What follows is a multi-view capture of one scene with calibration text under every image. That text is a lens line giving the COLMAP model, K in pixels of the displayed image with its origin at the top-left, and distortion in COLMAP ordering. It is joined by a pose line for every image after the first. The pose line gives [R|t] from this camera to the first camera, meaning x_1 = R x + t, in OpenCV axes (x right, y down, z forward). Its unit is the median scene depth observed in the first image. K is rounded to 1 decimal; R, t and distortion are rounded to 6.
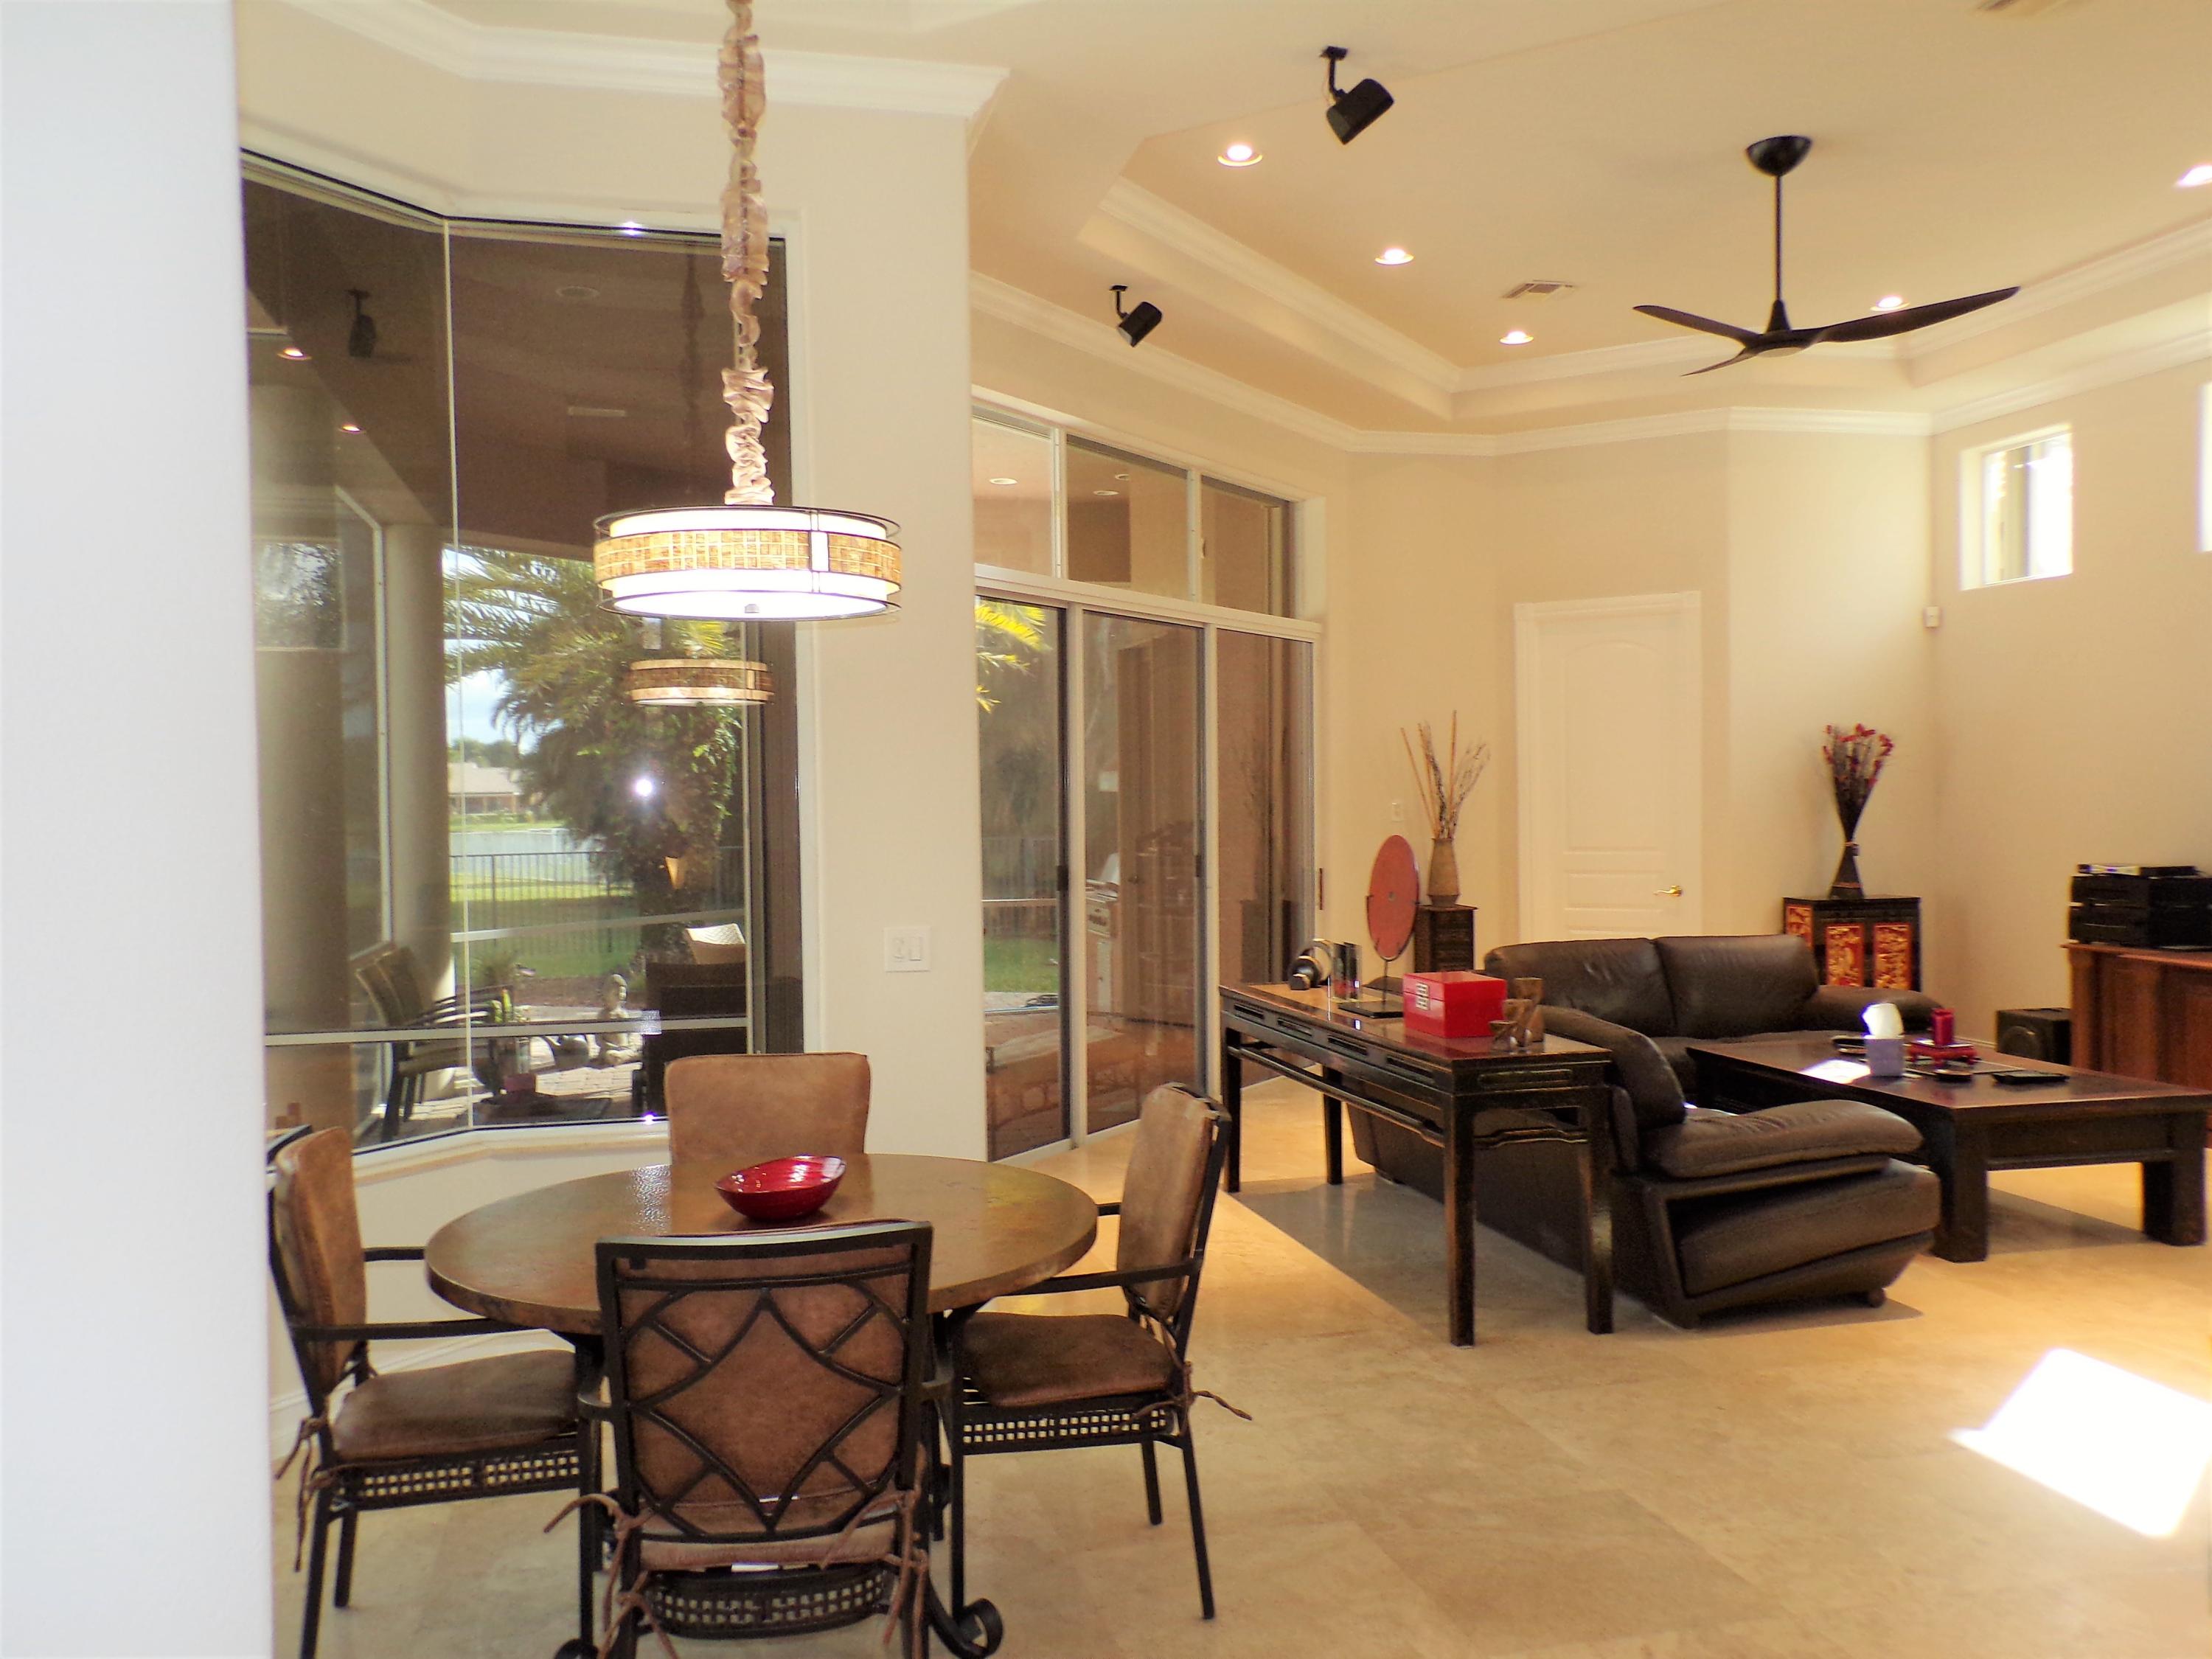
lens RADIAL K [[1788.1, 0, 1101.9], [0, 1788.1, 841.5], [0, 0, 1]] dist [0.019726, 0.006154]
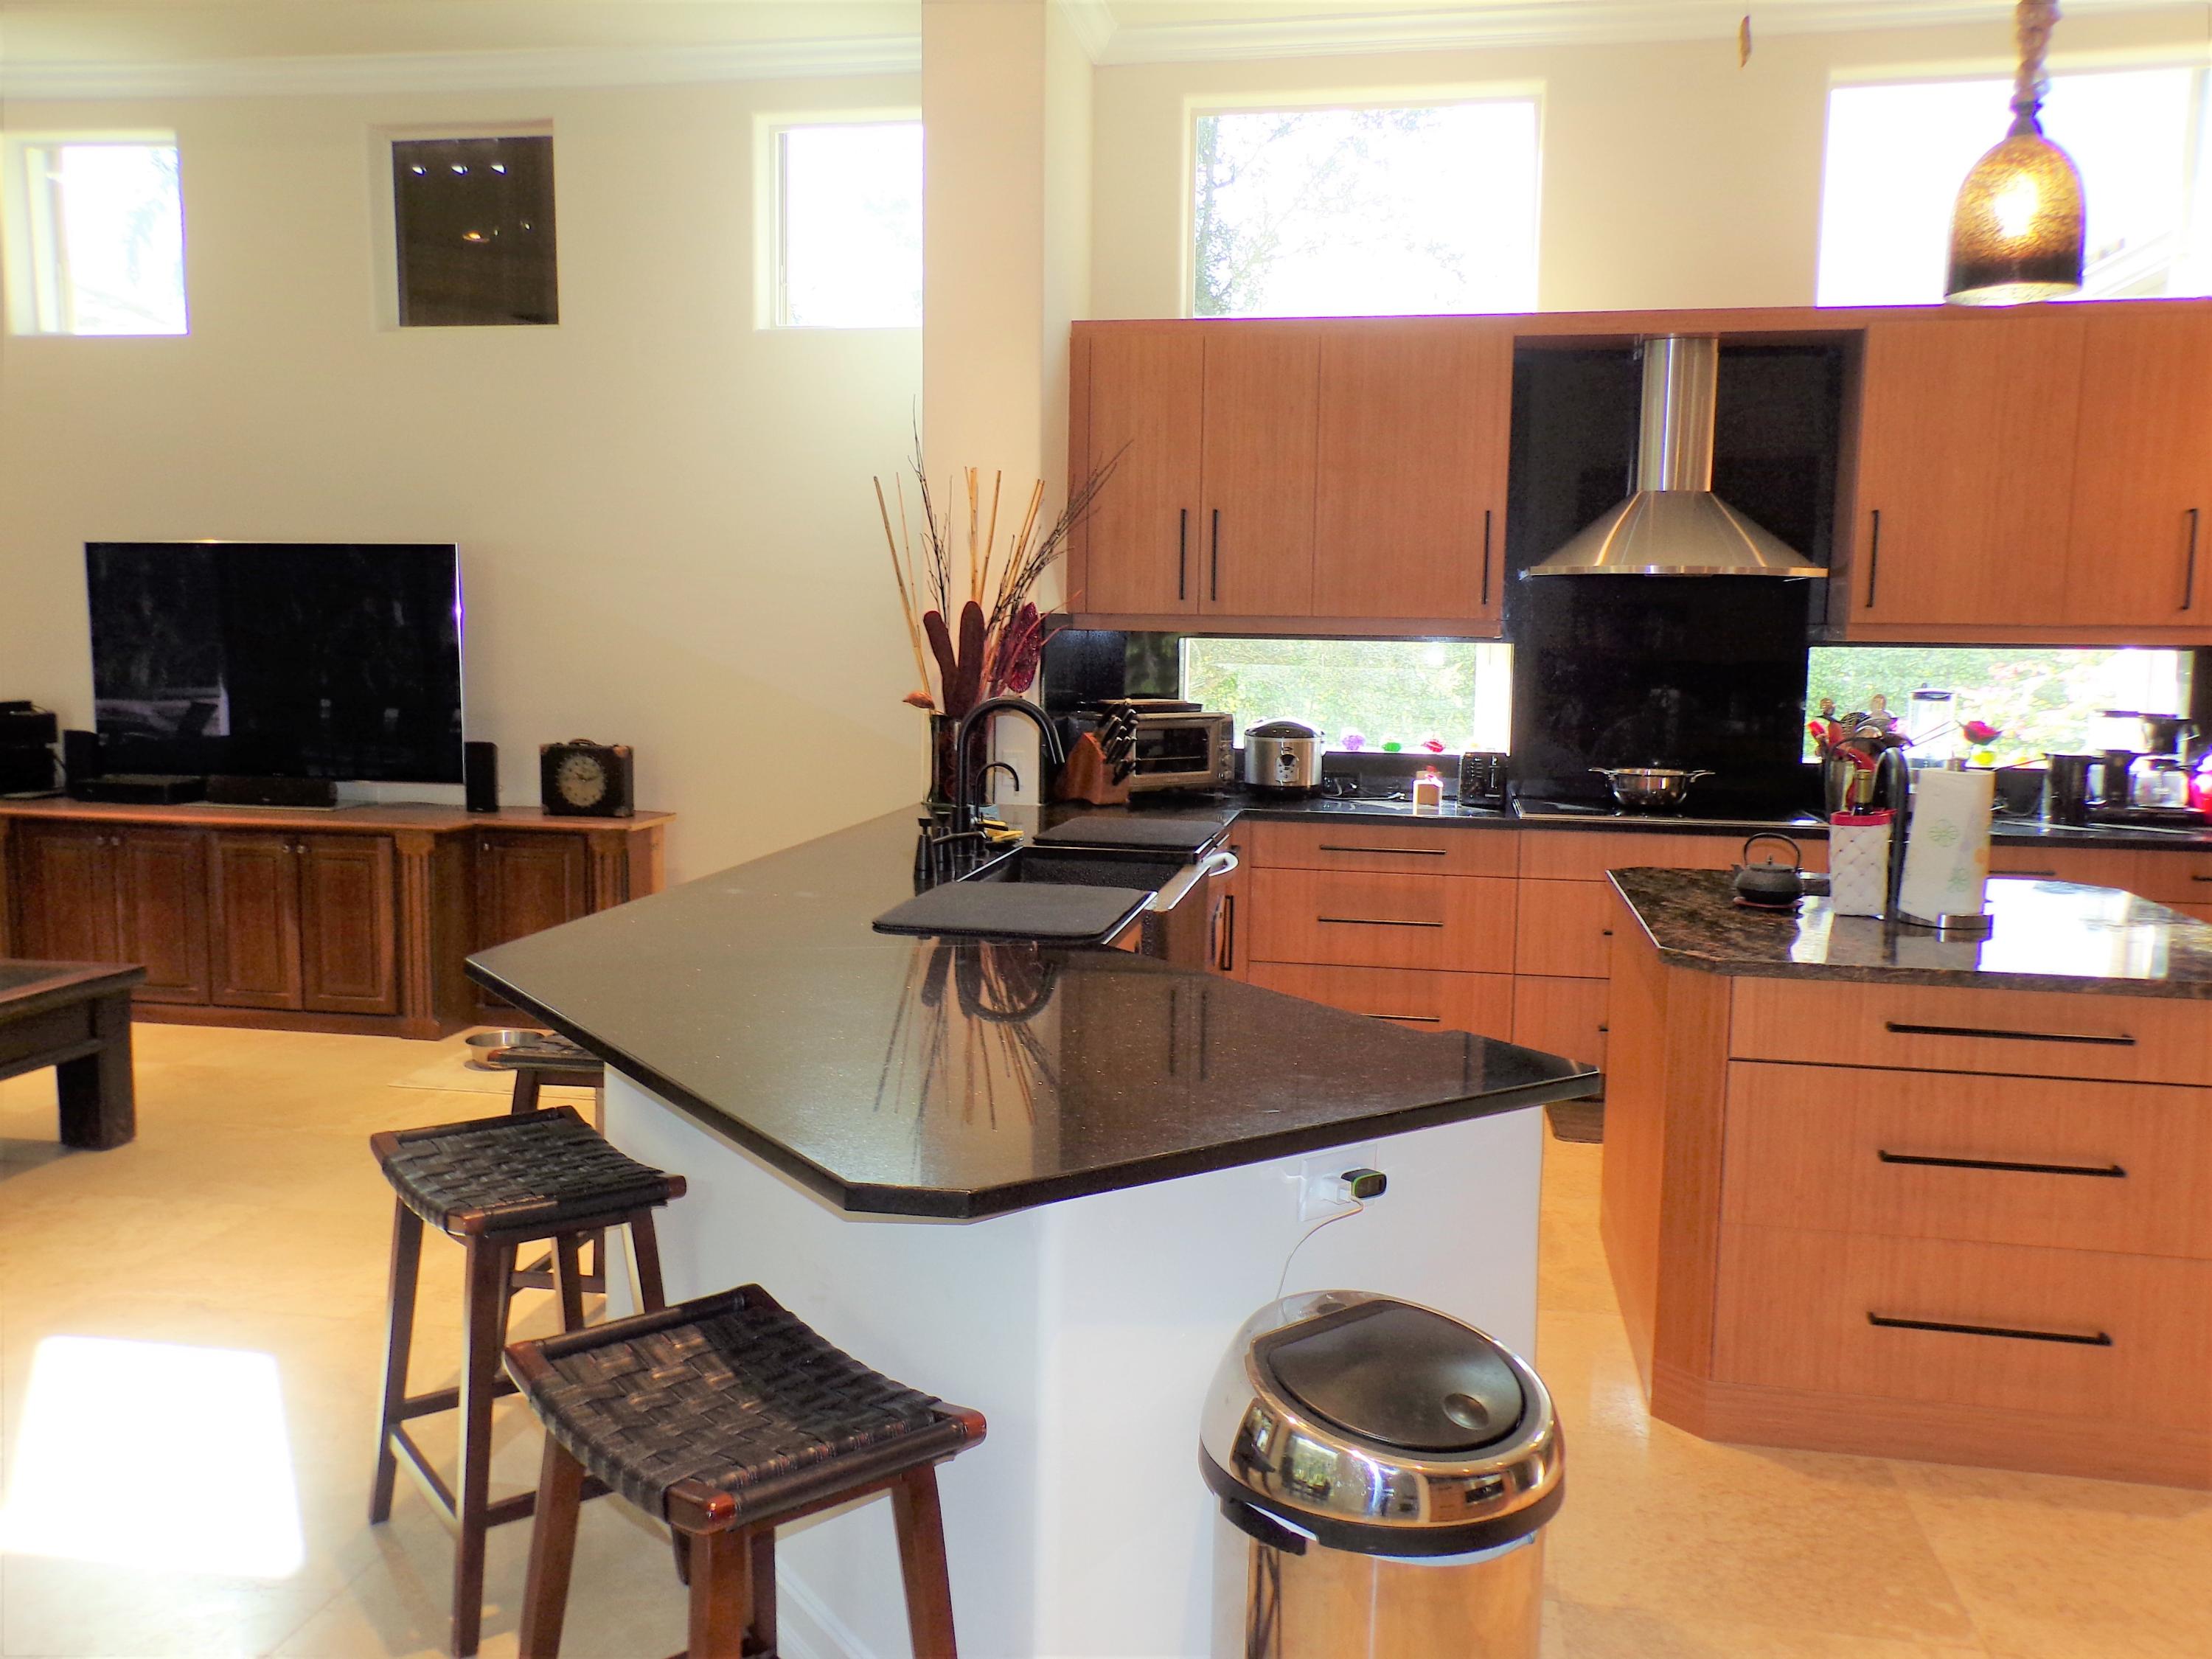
lens RADIAL K [[1785.8, 0, 1112.3], [0, 1785.8, 838.5], [0, 0, 1]] dist [0.023335, 0.007332]
pose [[0.408153, -0.082773, 0.909153, 0.020110], [-0.002879, 0.995759, 0.091950, -0.001721], [-0.912909, -0.040147, 0.406184, 0.160891]]
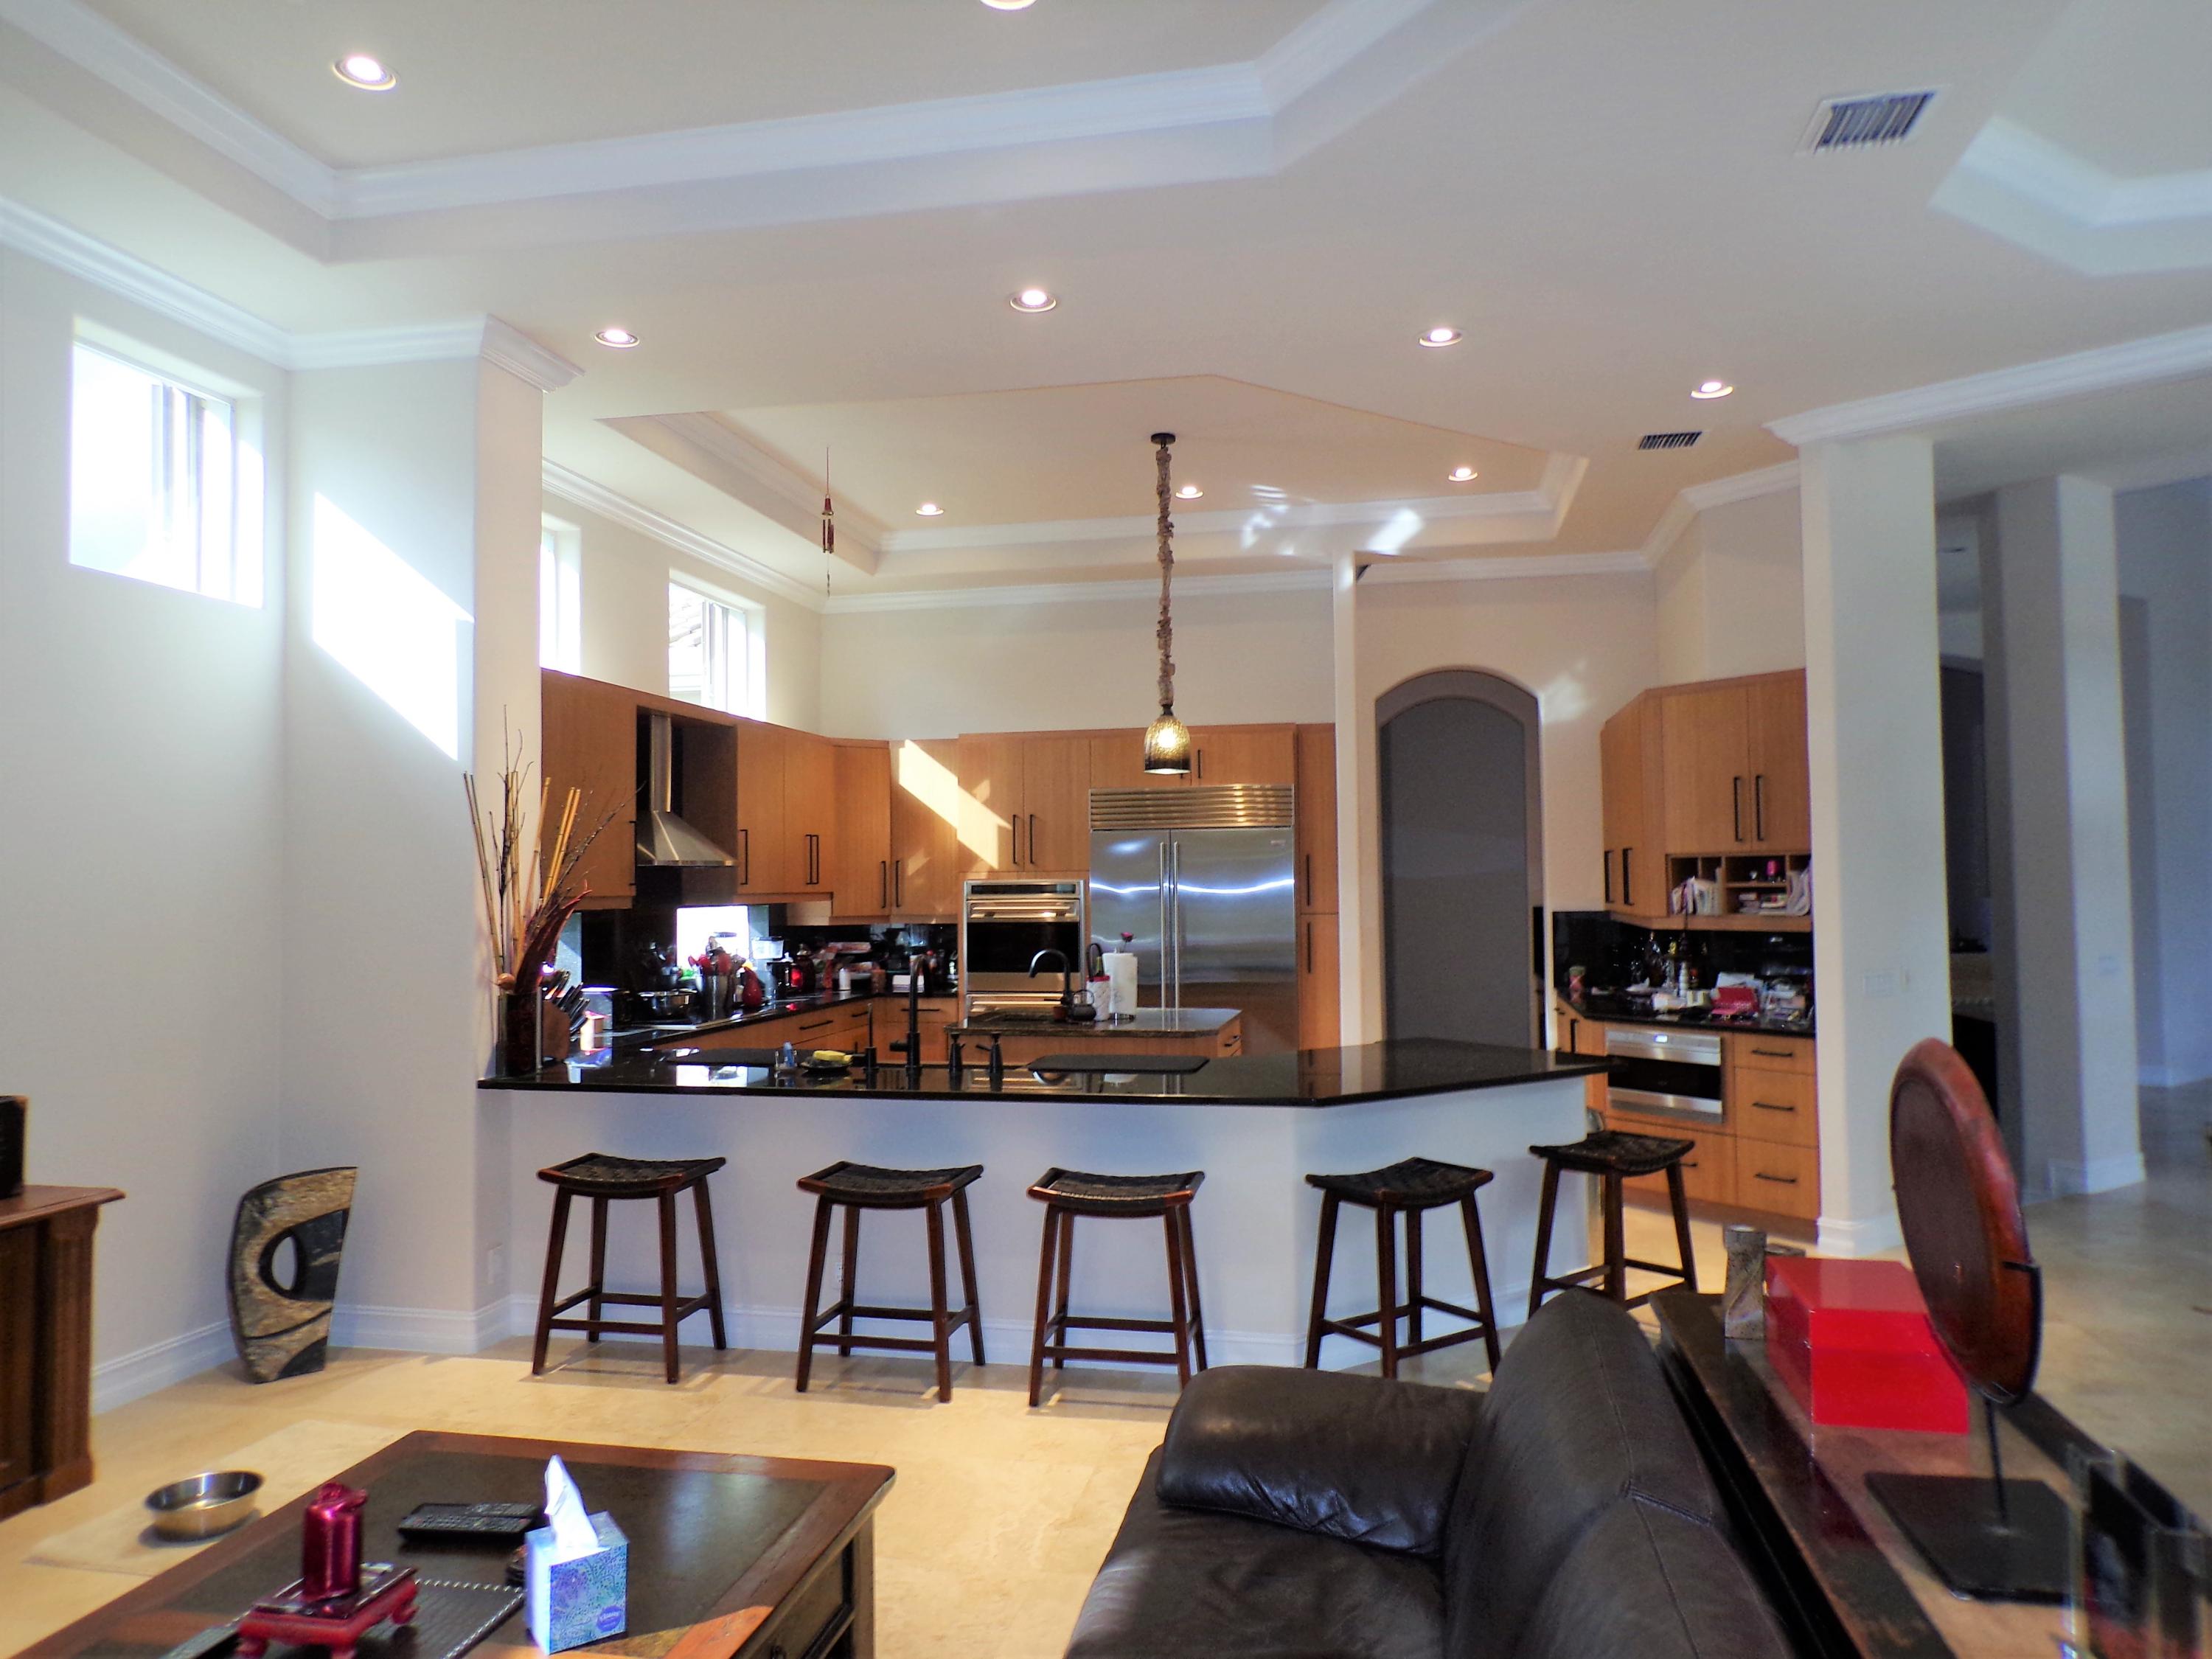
lens RADIAL K [[1486.0, 0, 1106.0], [0, 1486.0, 829.5], [0, 0, 1]] dist [-0.029549, 0.030866]
pose [[-0.903523, 0.042502, 0.426426, 0.132837], [0.034991, 0.999064, -0.025437, -0.030397], [-0.427108, -0.008062, -0.904165, 0.954438]]
